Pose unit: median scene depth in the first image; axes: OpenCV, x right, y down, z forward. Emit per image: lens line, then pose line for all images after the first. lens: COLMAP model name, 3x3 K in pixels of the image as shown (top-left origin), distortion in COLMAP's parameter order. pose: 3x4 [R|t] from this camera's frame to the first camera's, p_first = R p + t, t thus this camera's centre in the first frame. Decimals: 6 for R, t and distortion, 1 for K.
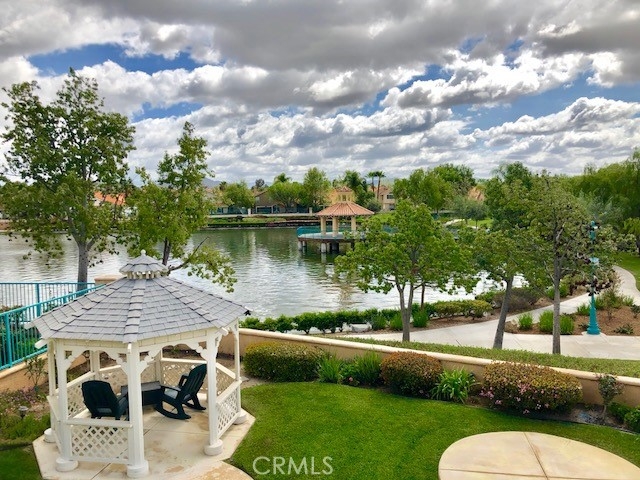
lens RADIAL K [[520.4, 0, 317.6], [0, 520.4, 228.0], [0, 0, 1]] dist [0.017988, -0.013579]
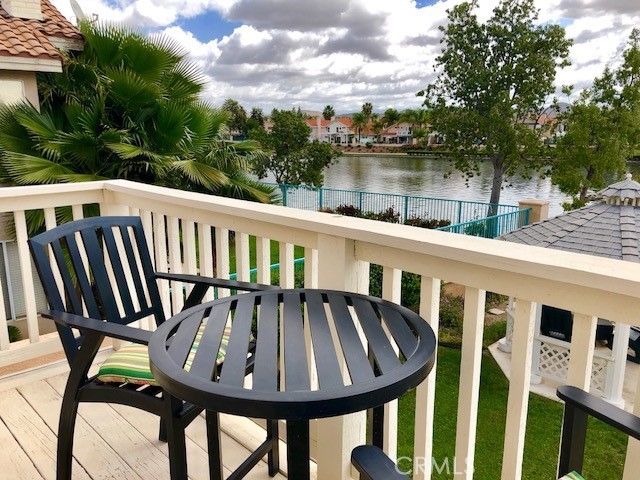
lens RADIAL K [[520.4, 0, 317.6], [0, 520.4, 228.0], [0, 0, 1]] dist [0.017988, -0.013579]
pose [[0.818289, 0.118392, -0.562482, -0.166293], [-0.041041, 0.988095, 0.148269, 0.015038], [0.573340, -0.098242, 0.813406, -0.031090]]
